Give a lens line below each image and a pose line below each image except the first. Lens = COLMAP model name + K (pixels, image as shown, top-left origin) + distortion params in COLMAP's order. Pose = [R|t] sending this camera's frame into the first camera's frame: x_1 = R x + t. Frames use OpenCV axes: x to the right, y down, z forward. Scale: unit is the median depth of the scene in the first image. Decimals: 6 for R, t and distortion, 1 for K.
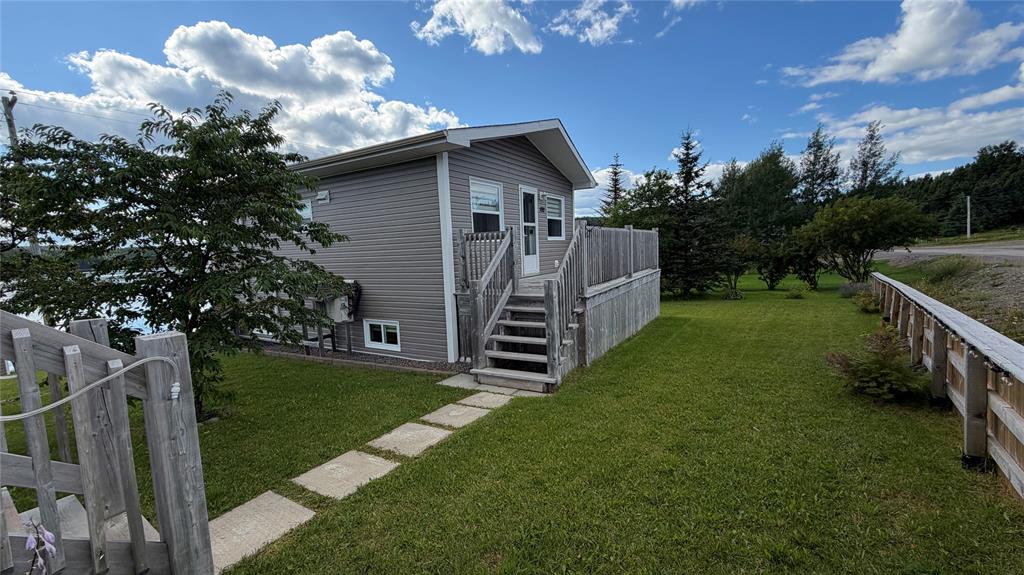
lens RADIAL K [[402.8, 0, 512.0], [0, 402.8, 287.5], [0, 0, 1]] dist [0.013824, 0.000158]
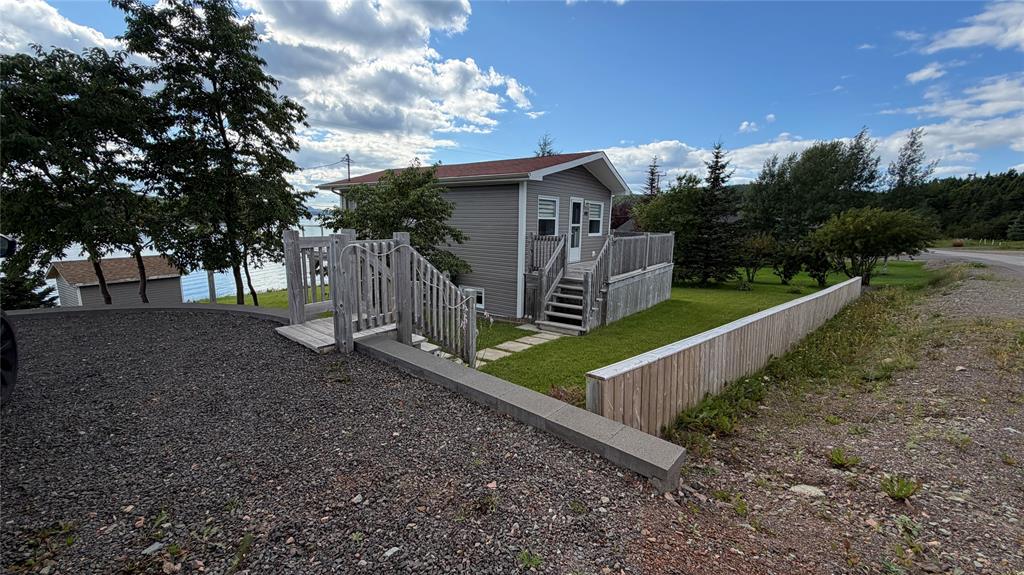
lens RADIAL K [[412.3, 0, 507.5], [0, 412.3, 281.2], [0, 0, 1]] dist [0.000502, 0.000370]
pose [[0.992941, 0.072440, -0.093919, -0.052270], [-0.067328, 0.996130, 0.056499, -0.037773], [0.097648, -0.049776, 0.993975, -0.536591]]
